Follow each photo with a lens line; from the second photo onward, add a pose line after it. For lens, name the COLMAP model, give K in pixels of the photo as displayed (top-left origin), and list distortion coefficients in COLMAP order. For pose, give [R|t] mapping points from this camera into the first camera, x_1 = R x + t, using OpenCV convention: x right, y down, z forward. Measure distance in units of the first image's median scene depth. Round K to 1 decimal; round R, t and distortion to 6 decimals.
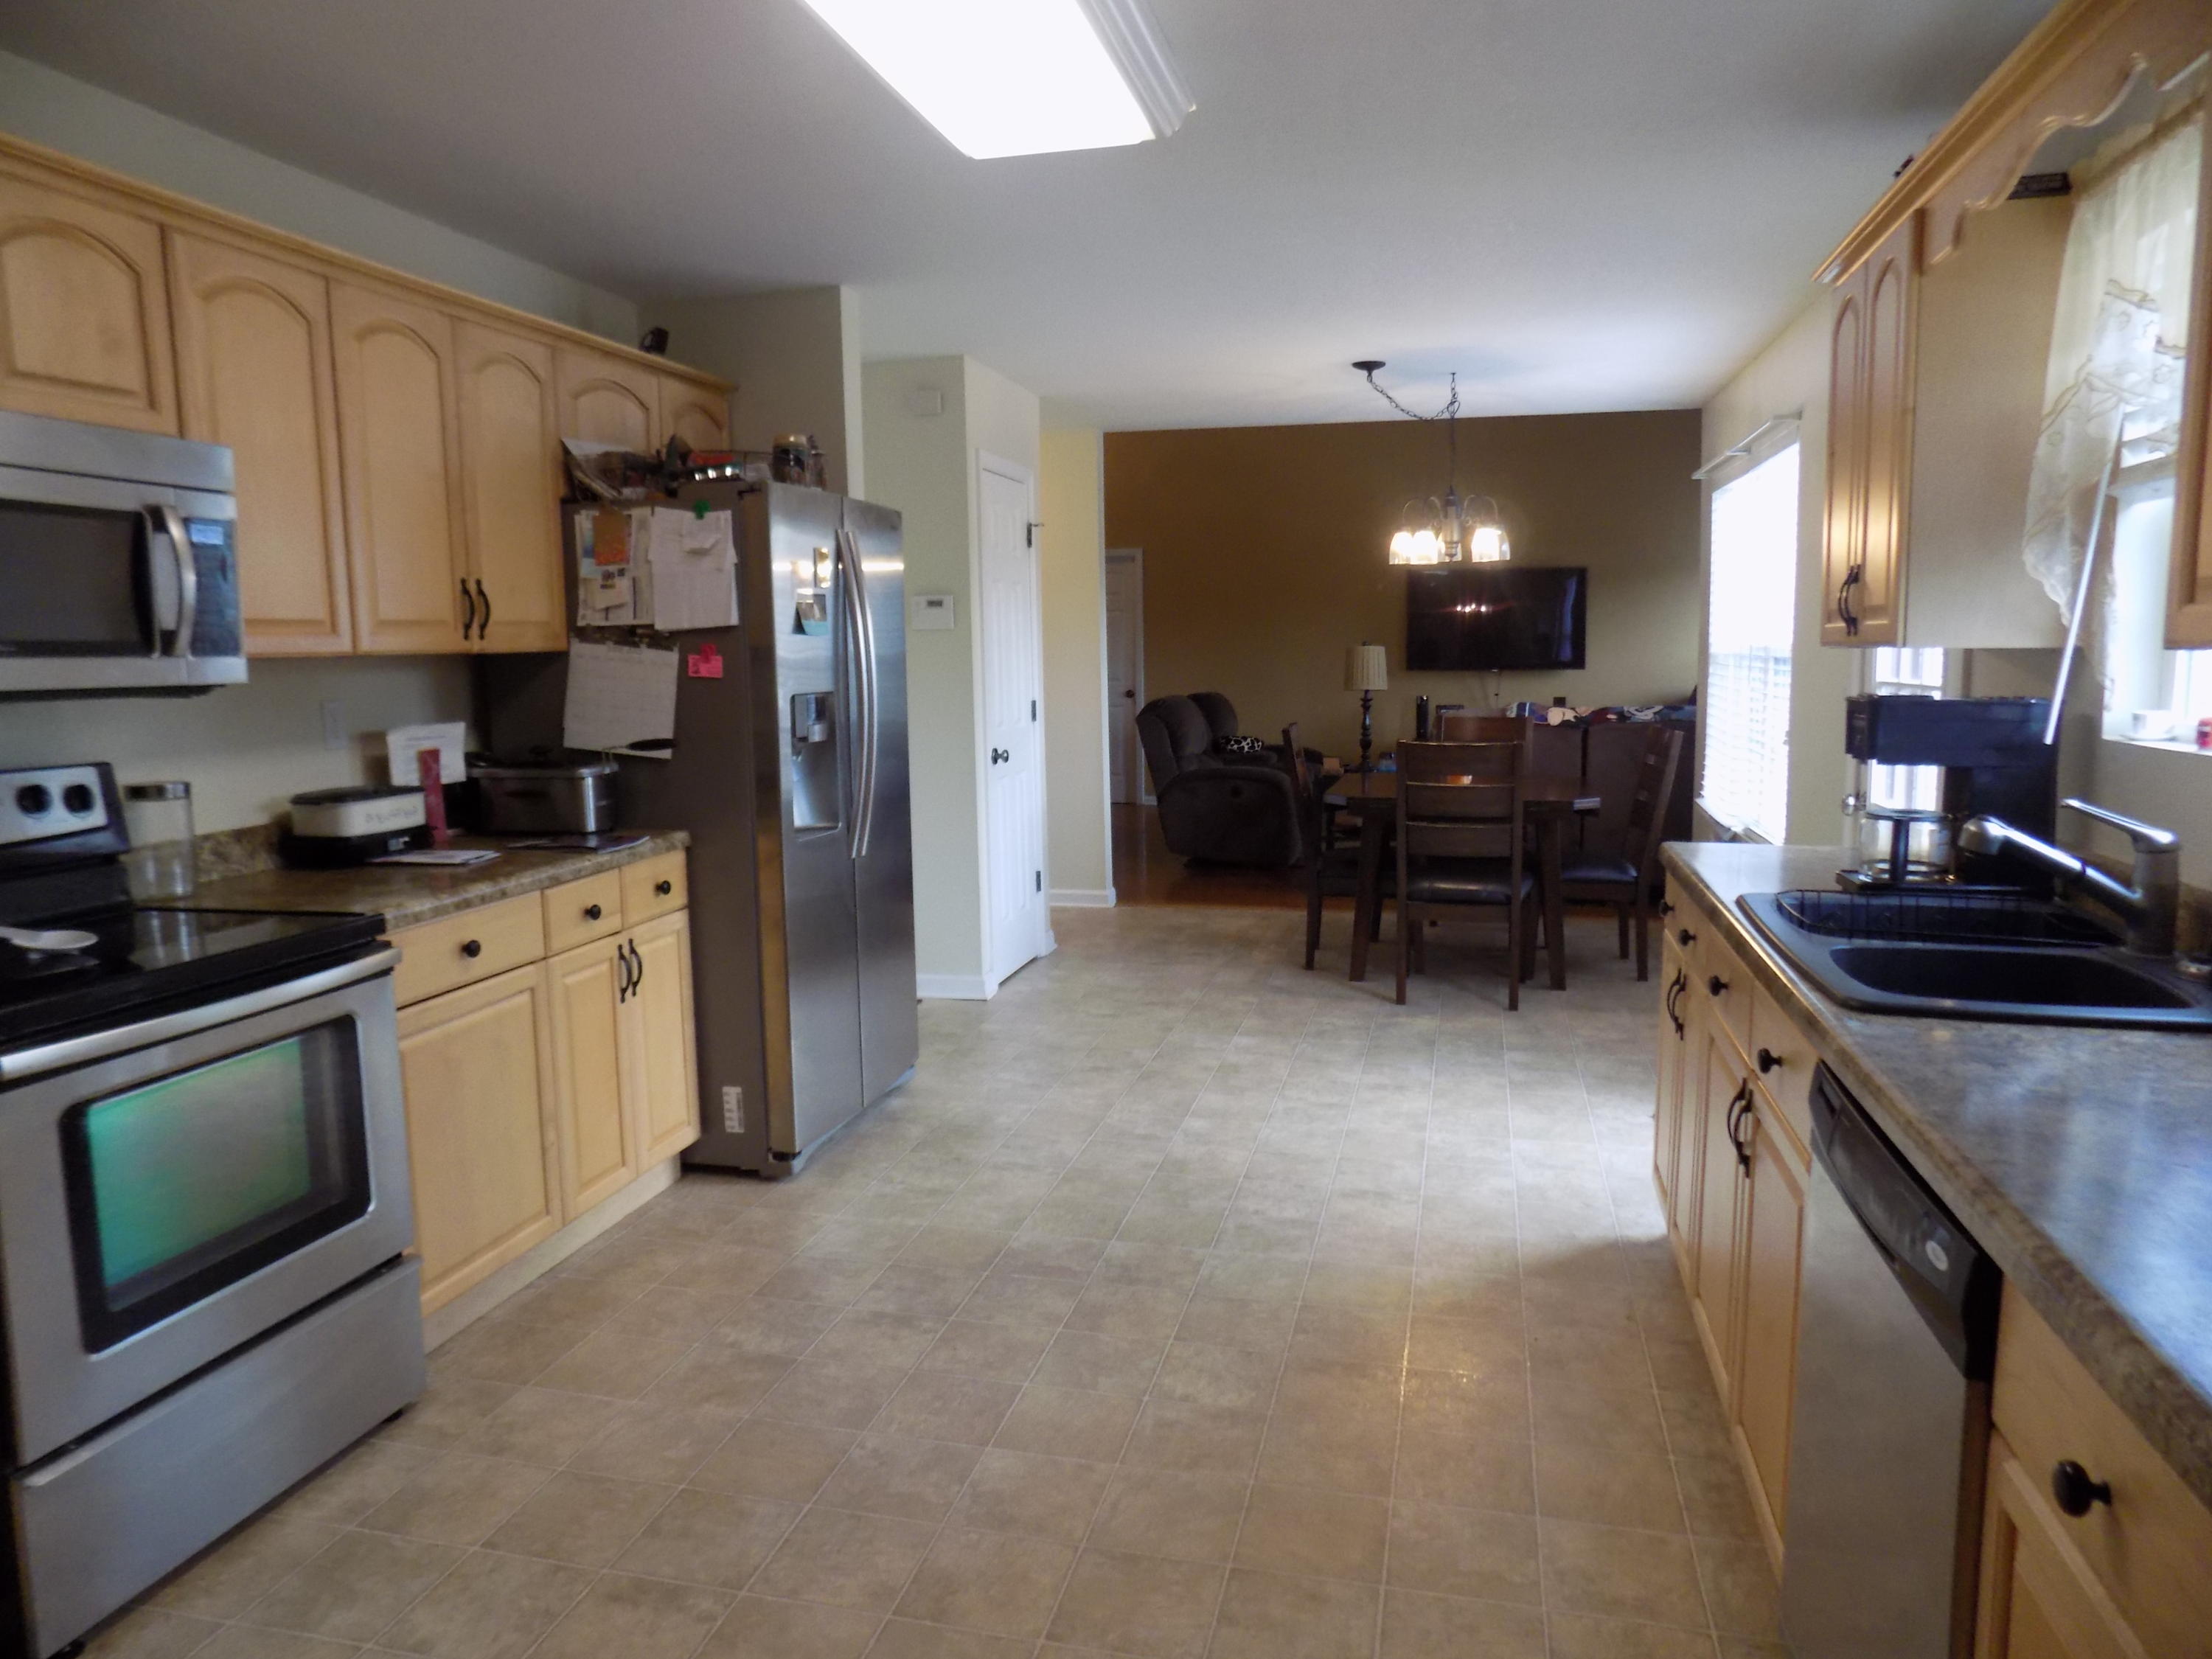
lens RADIAL K [[1484.5, 0, 1110.0], [0, 1484.5, 824.6], [0, 0, 1]] dist [-0.070247, 0.063955]
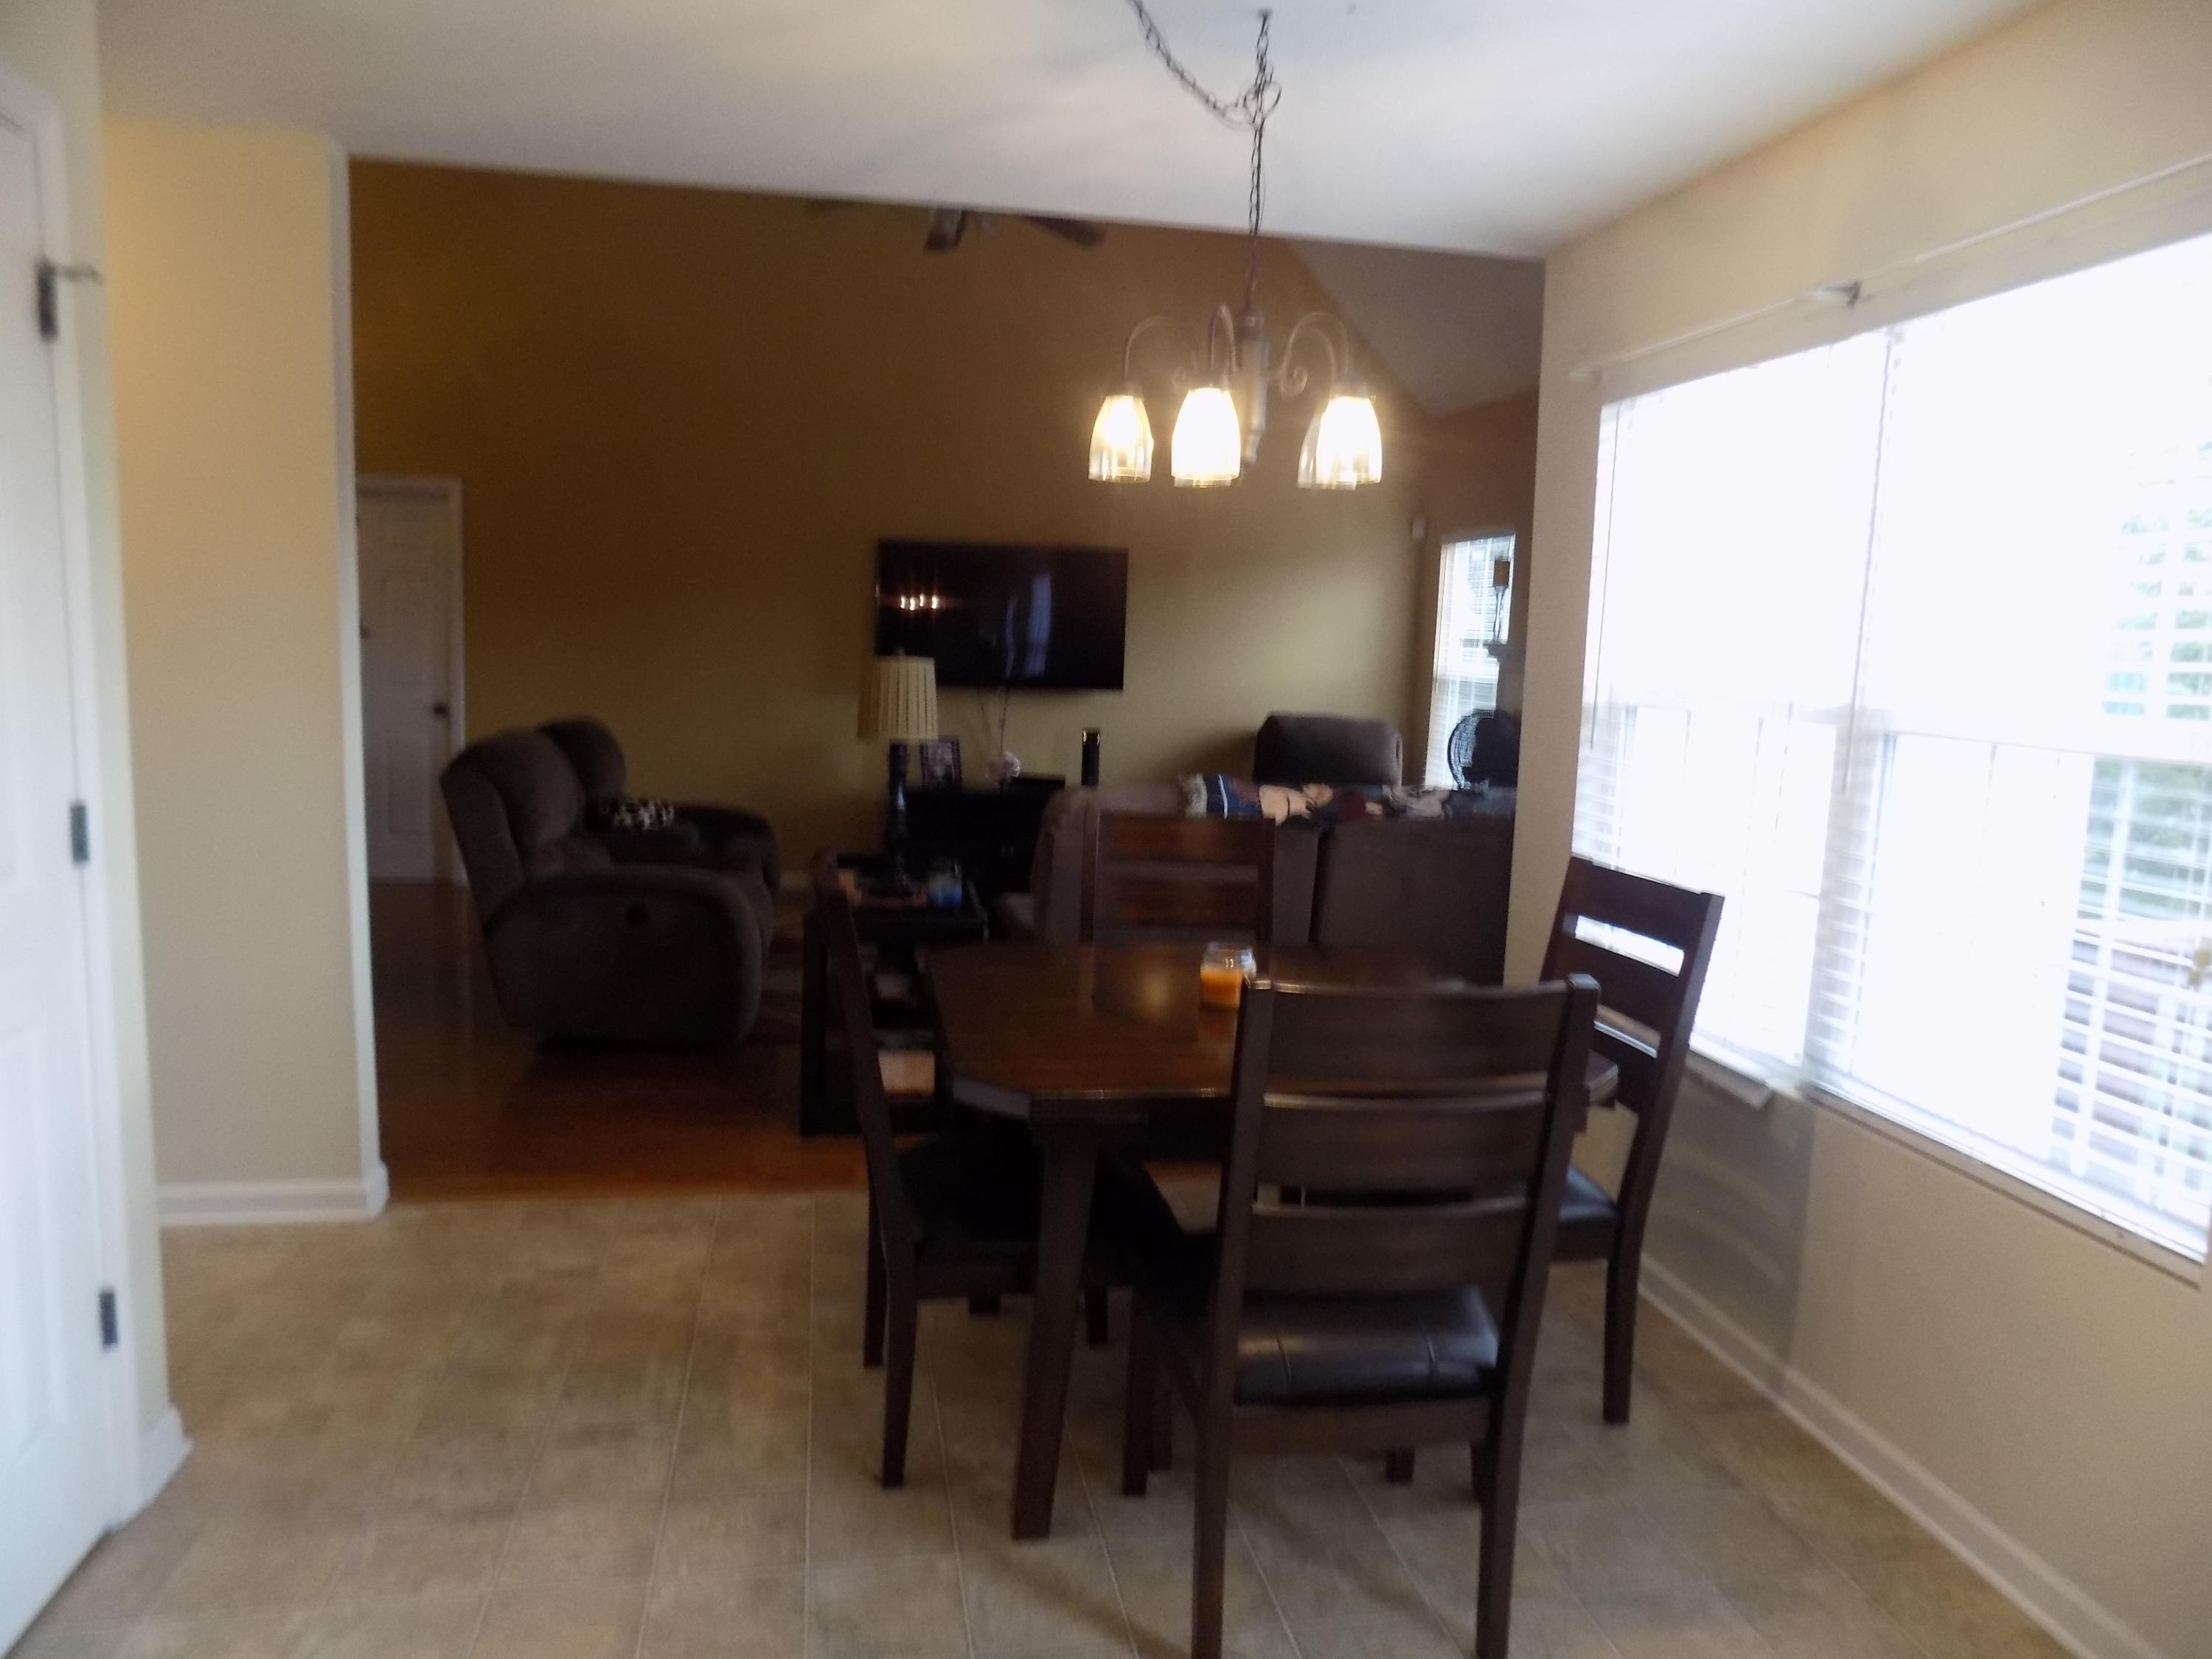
lens RADIAL K [[1484.5, 0, 1110.0], [0, 1484.5, 824.6], [0, 0, 1]] dist [-0.070247, 0.063955]
pose [[0.909554, -0.007787, 0.415514, 0.044355], [0.005984, 0.999966, 0.005642, -0.141163], [-0.415544, -0.002645, 0.909569, 1.074638]]
